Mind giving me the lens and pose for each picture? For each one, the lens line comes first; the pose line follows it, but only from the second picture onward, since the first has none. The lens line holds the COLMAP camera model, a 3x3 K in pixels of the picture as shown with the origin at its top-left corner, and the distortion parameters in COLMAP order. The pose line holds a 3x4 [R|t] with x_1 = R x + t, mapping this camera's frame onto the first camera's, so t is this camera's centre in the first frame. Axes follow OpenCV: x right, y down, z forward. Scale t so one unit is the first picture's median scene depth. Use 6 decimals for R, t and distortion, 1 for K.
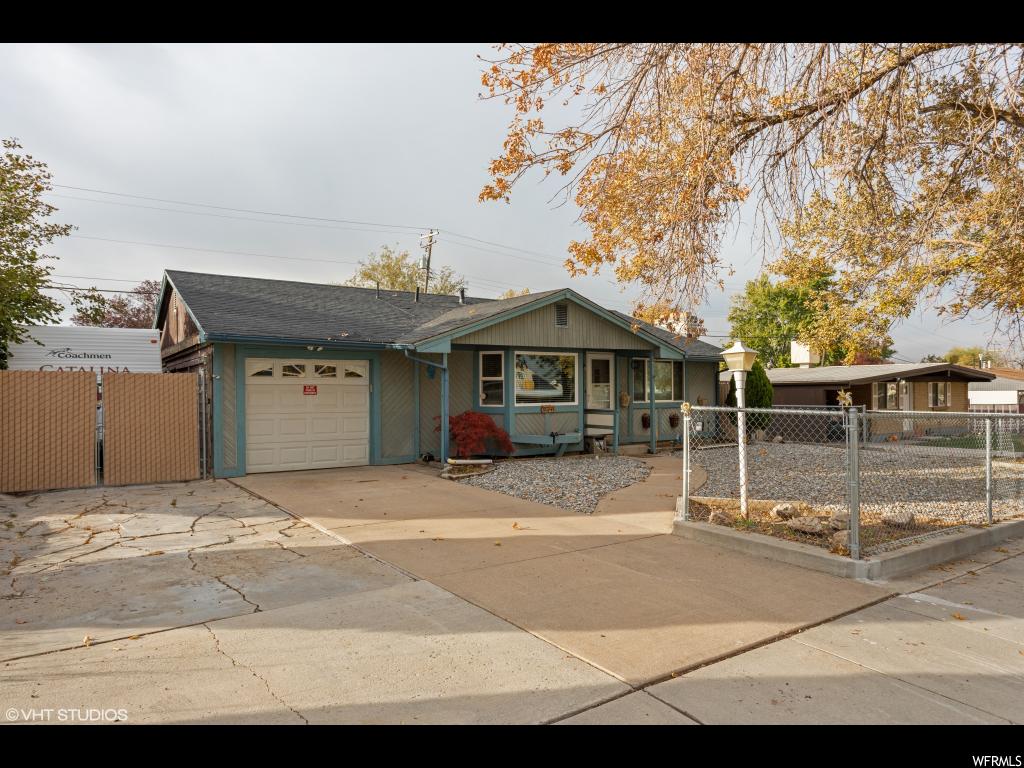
lens RADIAL K [[618.1, 0, 511.8], [0, 618.1, 385.9], [0, 0, 1]] dist [0.005314, 0.000774]
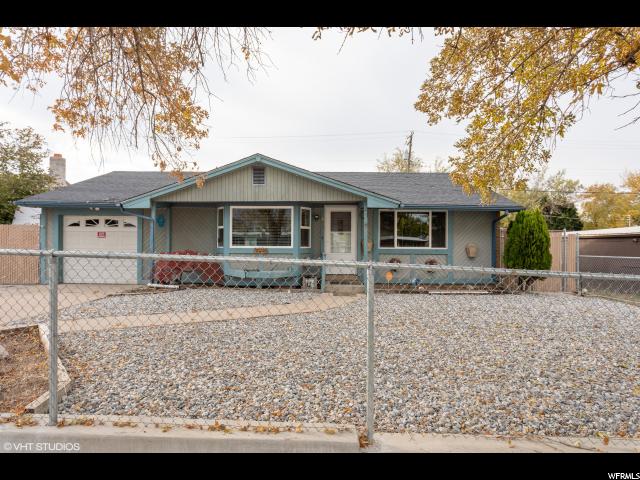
lens RADIAL K [[386.3, 0, 320.0], [0, 386.3, 241.2], [0, 0, 1]] dist [0.005314, 0.000774]
pose [[0.835948, 0.004326, -0.548792, 0.669699], [-0.005500, 0.999985, -0.000494, 0.019859], [0.548782, 0.003431, 0.835959, 0.451104]]
